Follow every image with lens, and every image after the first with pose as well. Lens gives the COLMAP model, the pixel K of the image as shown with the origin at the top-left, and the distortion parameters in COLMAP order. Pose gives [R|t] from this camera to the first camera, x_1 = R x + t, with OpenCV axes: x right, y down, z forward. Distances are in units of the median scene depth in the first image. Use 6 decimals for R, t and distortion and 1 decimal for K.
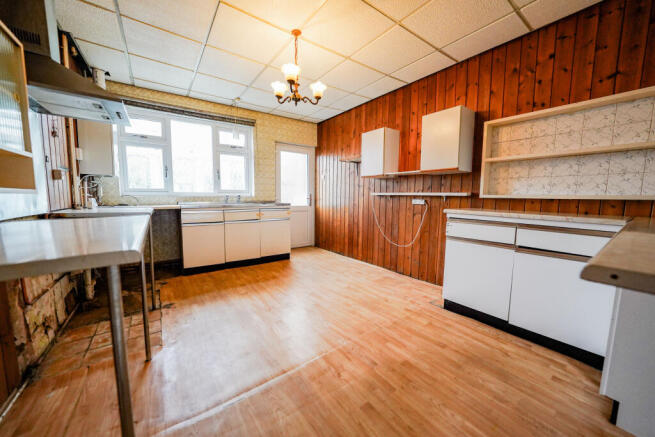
lens RADIAL K [[231.1, 0, 326.8], [0, 231.1, 216.1], [0, 0, 1]] dist [-0.015594, 0.000499]
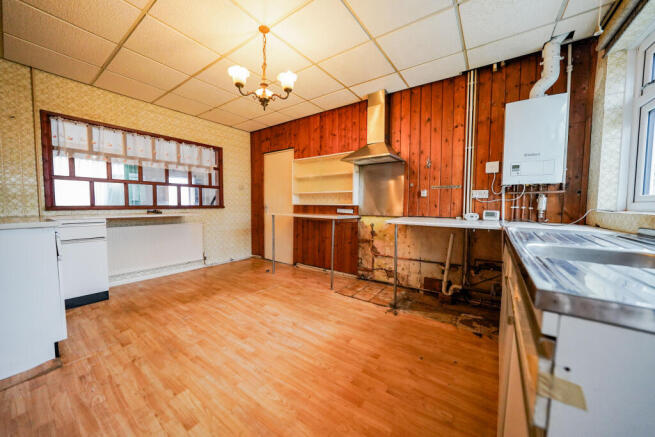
lens RADIAL K [[231.1, 0, 327.8], [0, 231.1, 218.0], [0, 0, 1]] dist [-0.015594, 0.000499]
pose [[-0.945105, 0.011043, -0.326579, -0.088375], [-0.037198, 0.989296, 0.141101, -0.217901], [0.324641, 0.145504, -0.934578, 2.330280]]
